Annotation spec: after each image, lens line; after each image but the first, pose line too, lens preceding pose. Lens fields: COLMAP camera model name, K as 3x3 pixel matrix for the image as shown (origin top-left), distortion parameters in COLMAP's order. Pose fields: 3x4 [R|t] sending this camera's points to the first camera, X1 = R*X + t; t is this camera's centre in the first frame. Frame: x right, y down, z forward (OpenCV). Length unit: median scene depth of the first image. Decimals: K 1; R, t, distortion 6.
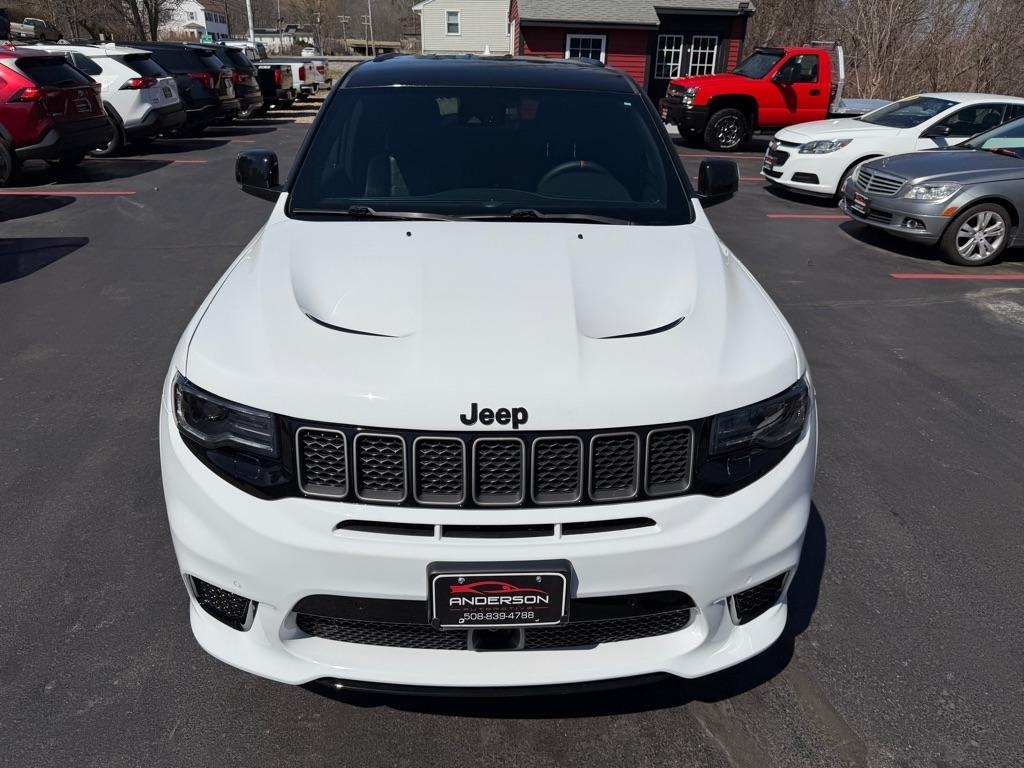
lens RADIAL K [[728.2, 0, 511.6], [0, 728.2, 385.6], [0, 0, 1]] dist [0.023823, -0.029103]
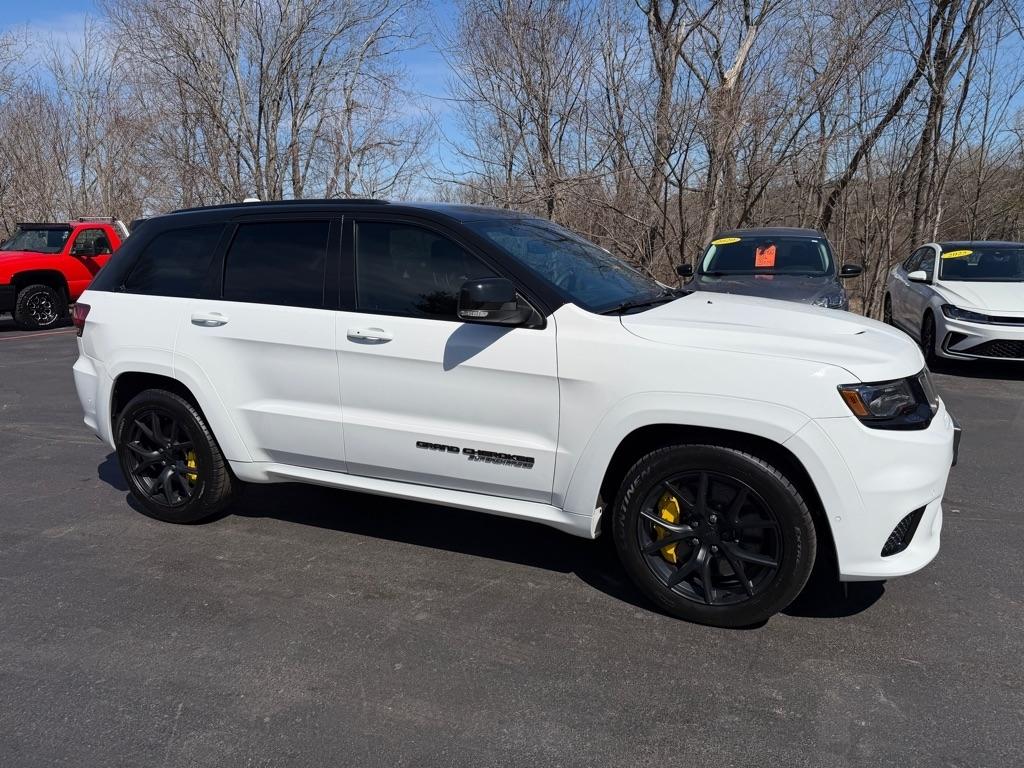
lens RADIAL K [[728.2, 0, 514.4], [0, 728.2, 386.6], [0, 0, 1]] dist [0.023823, -0.029103]
pose [[0.436753, -0.210977, 0.874492, -1.719601], [0.400316, 0.916134, 0.021091, -0.265522], [-0.805601, 0.340861, 0.484582, 0.747850]]
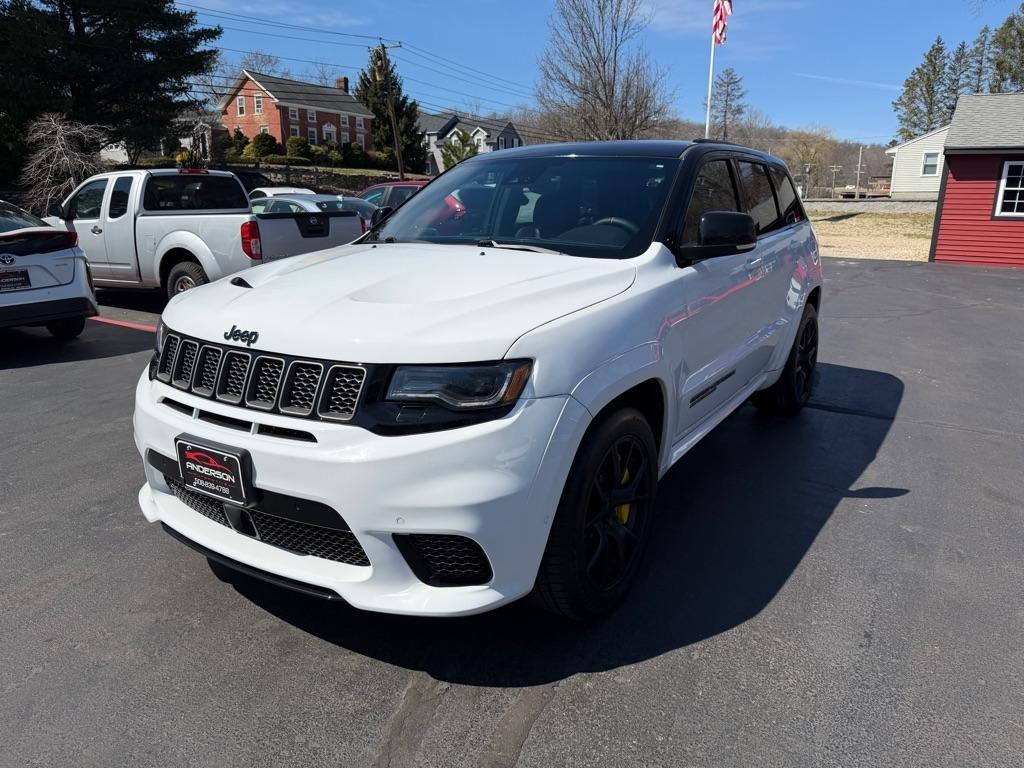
lens RADIAL K [[728.2, 0, 523.1], [0, 728.2, 386.9], [0, 0, 1]] dist [0.023823, -0.029103]
pose [[0.821698, 0.131155, -0.554627, 0.907795], [-0.228659, 0.967268, -0.110032, 0.126770], [0.522042, 0.217234, 0.824792, 0.137036]]
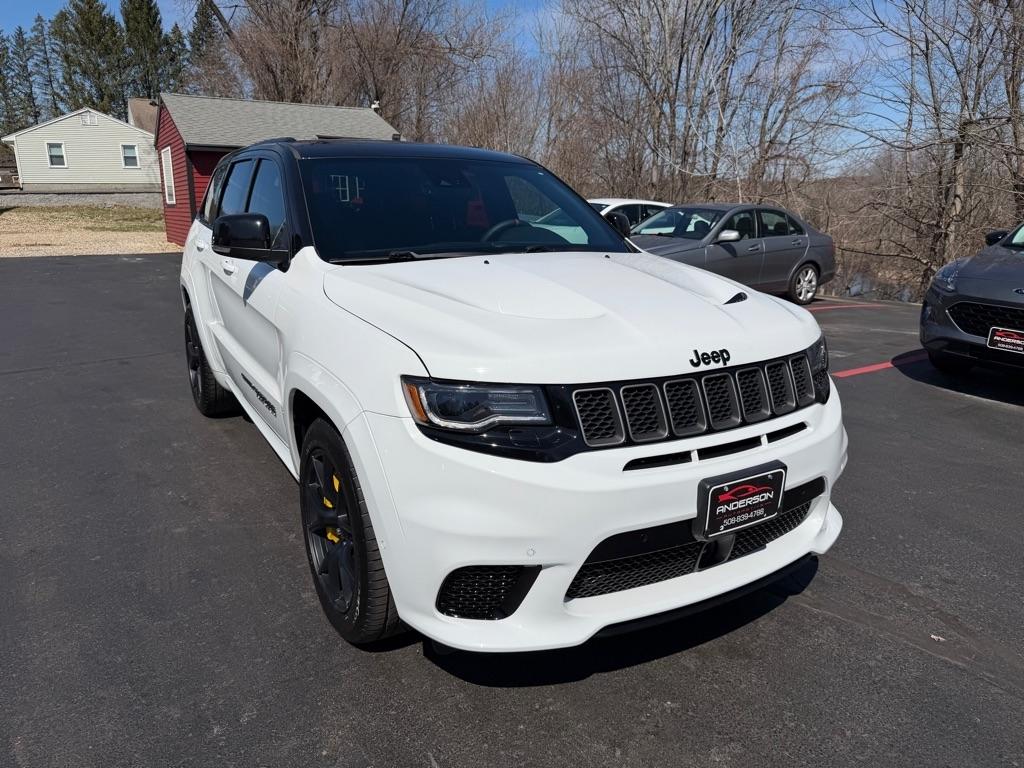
lens RADIAL K [[728.2, 0, 516.1], [0, 728.2, 386.9], [0, 0, 1]] dist [0.023823, -0.029103]
pose [[0.876231, -0.138335, 0.461608, -0.709125], [0.210858, 0.971405, -0.109141, 0.123113], [-0.433311, 0.192966, 0.880344, 0.029773]]
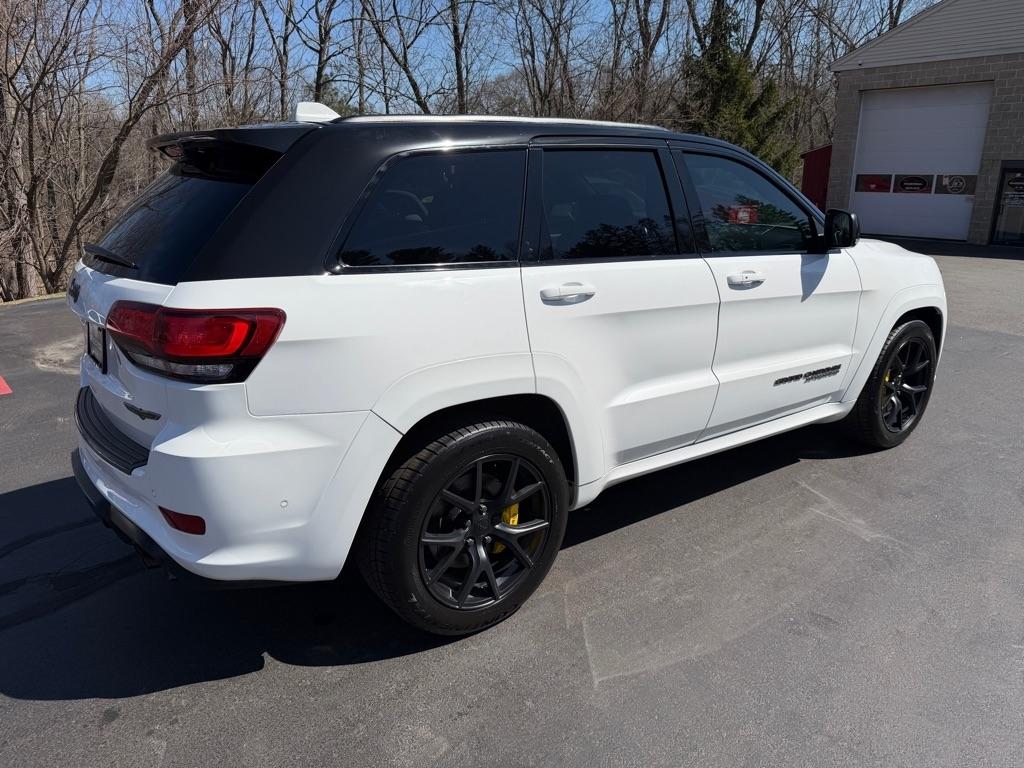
lens RADIAL K [[728.2, 0, 514.9], [0, 728.2, 383.3], [0, 0, 1]] dist [0.023823, -0.029103]
pose [[-0.562546, -0.242838, 0.790298, -1.397833], [0.342687, 0.801425, 0.490187, -1.144585], [-0.752401, 0.546577, -0.367621, 2.679545]]
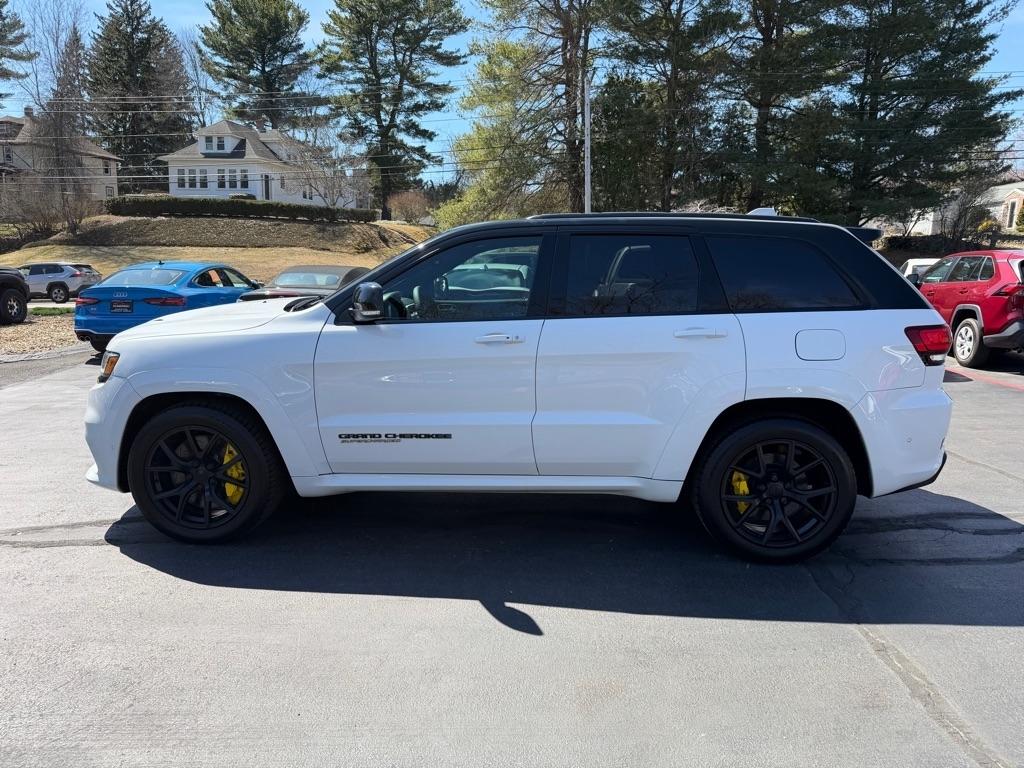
lens RADIAL K [[728.2, 0, 515.1], [0, 728.2, 384.1], [0, 0, 1]] dist [0.023823, -0.029103]
pose [[-0.113260, 0.147548, -0.982549, 1.995713], [-0.419095, 0.889537, 0.181890, -0.671072], [0.900850, 0.432382, -0.038912, 1.882675]]
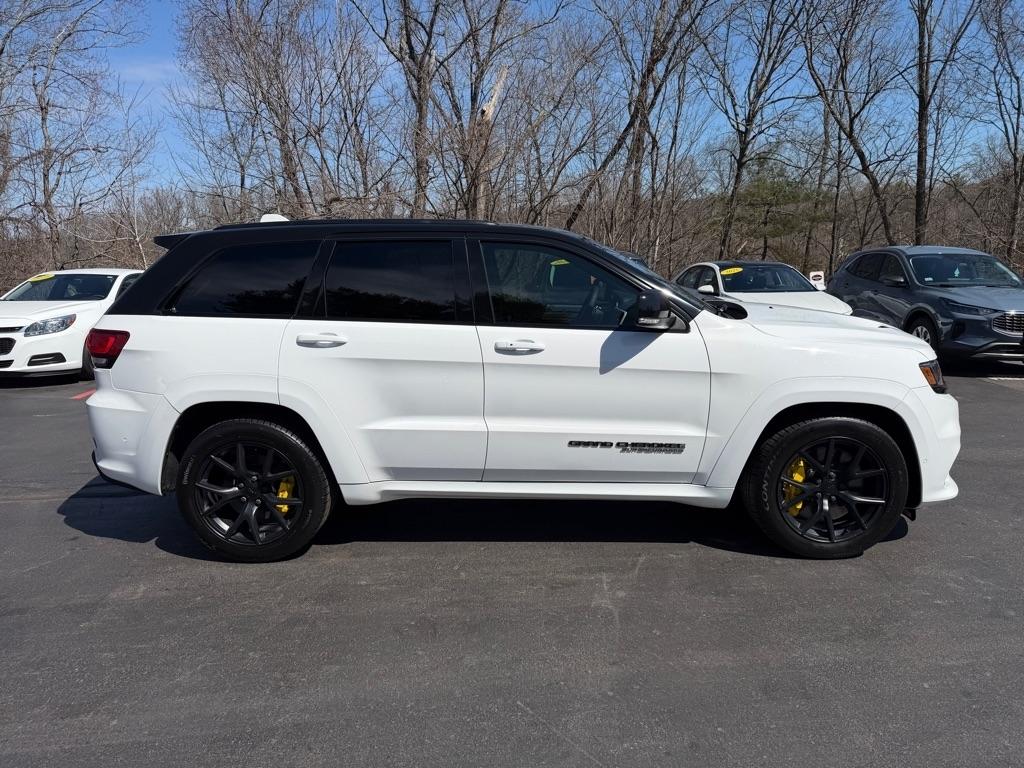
lens RADIAL K [[728.2, 0, 517.5], [0, 728.2, 383.1], [0, 0, 1]] dist [0.023823, -0.029103]
pose [[0.051134, -0.200439, 0.978371, -2.111956], [0.429406, 0.888886, 0.159663, -0.648051], [-0.901663, 0.411954, 0.131522, 1.529650]]
